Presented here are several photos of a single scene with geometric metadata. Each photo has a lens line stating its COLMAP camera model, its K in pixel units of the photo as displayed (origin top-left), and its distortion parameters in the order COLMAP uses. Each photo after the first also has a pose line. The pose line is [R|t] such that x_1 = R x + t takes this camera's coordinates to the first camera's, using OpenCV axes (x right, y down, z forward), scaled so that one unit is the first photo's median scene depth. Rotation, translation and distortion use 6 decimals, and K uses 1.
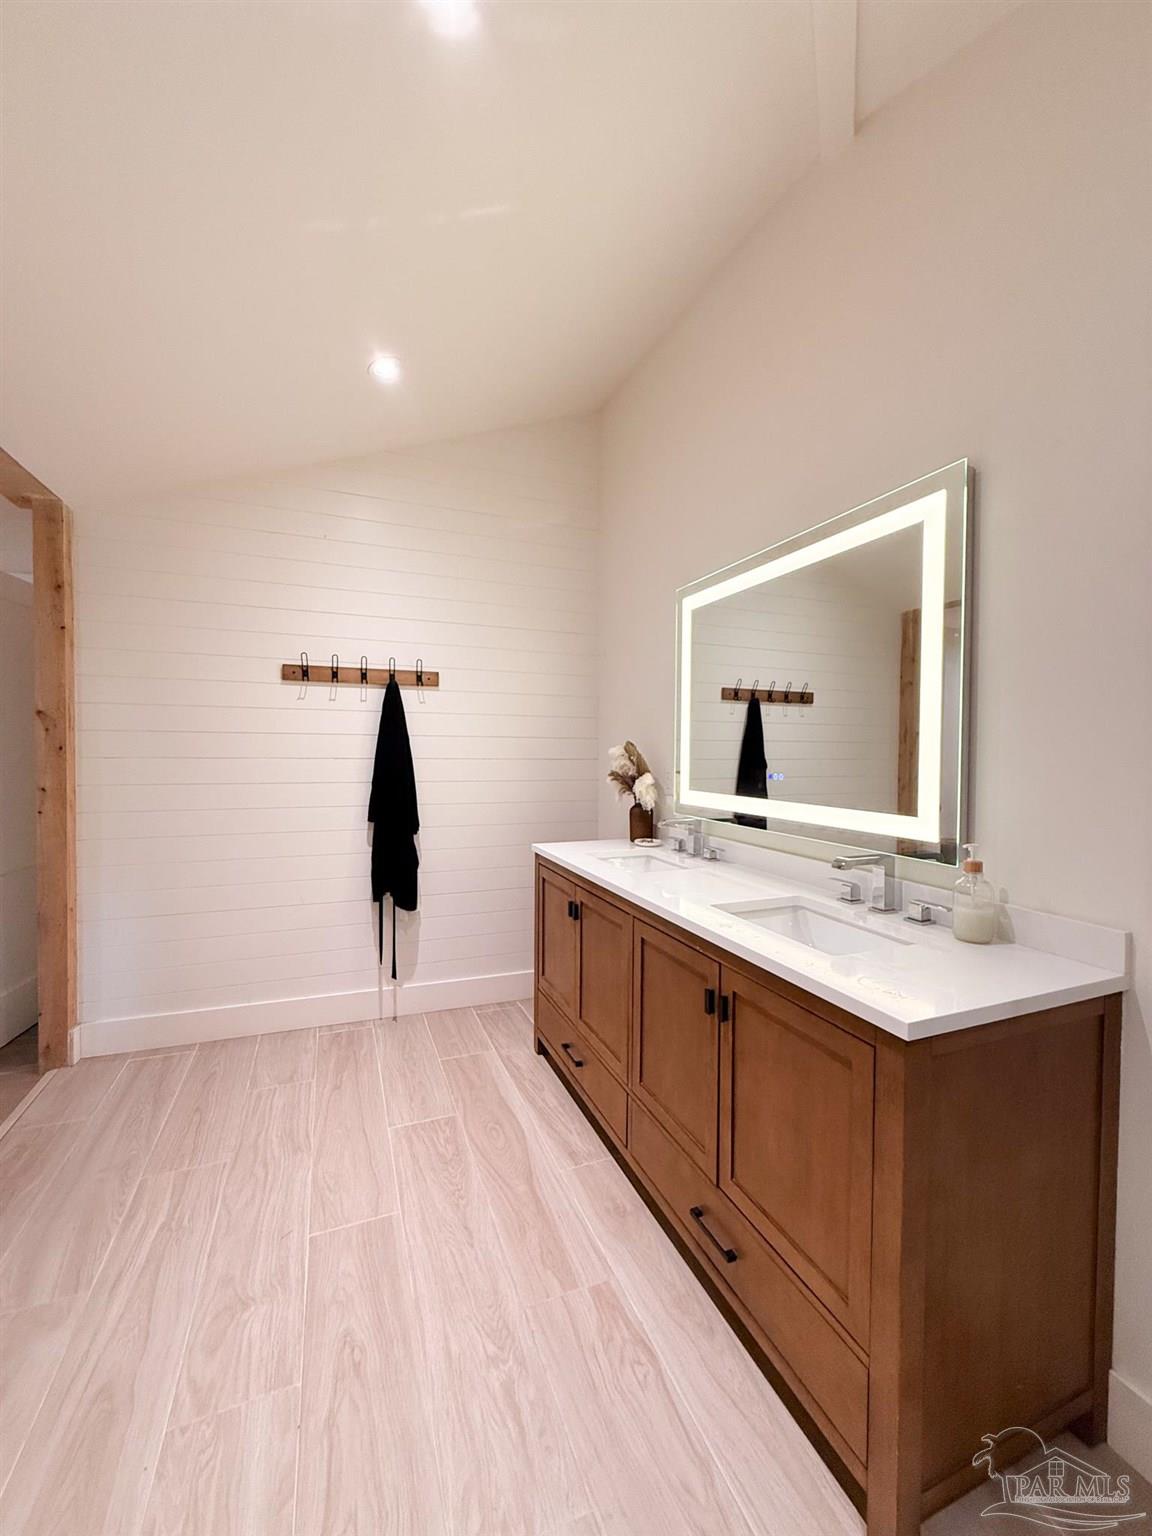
lens RADIAL K [[609.6, 0, 574.5], [0, 609.6, 763.3], [0, 0, 1]] dist [0.001572, -0.000276]
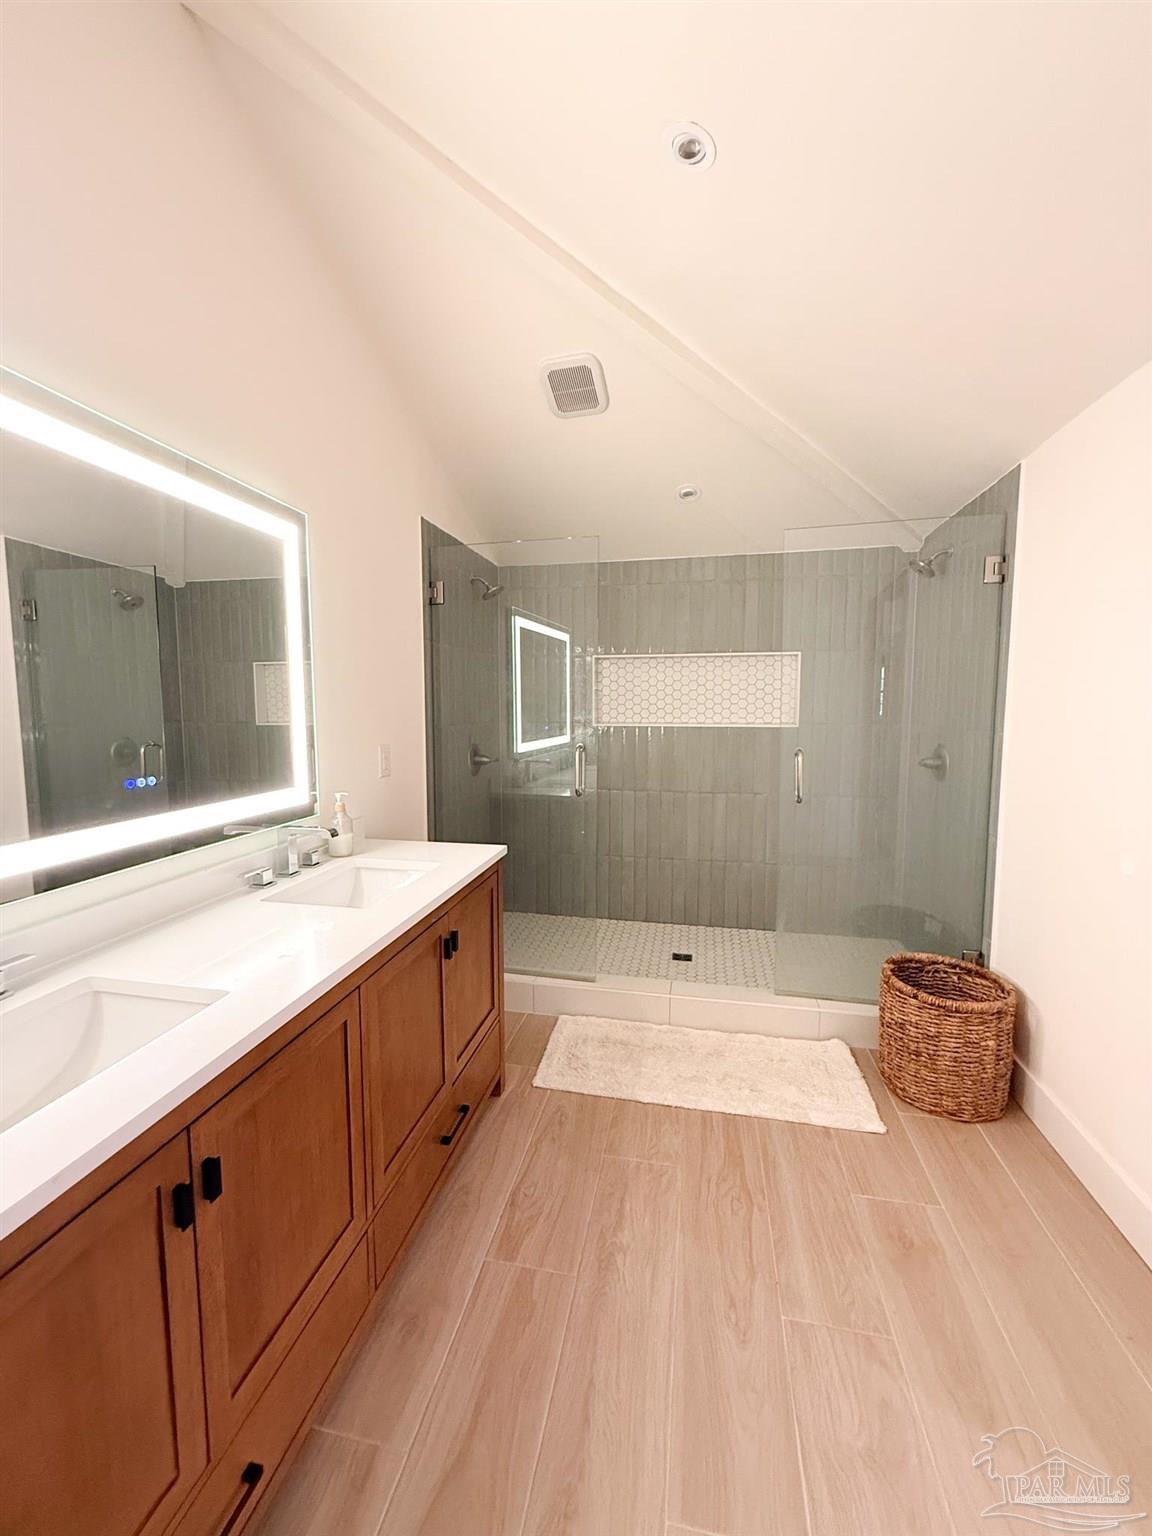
lens RADIAL K [[609.6, 0, 574.5], [0, 609.6, 763.3], [0, 0, 1]] dist [0.001572, -0.000276]
pose [[-0.834602, -0.057623, 0.547831, -0.631075], [0.009190, 0.992919, 0.118440, -0.108343], [-0.550776, 0.103885, -0.828163, 1.866154]]
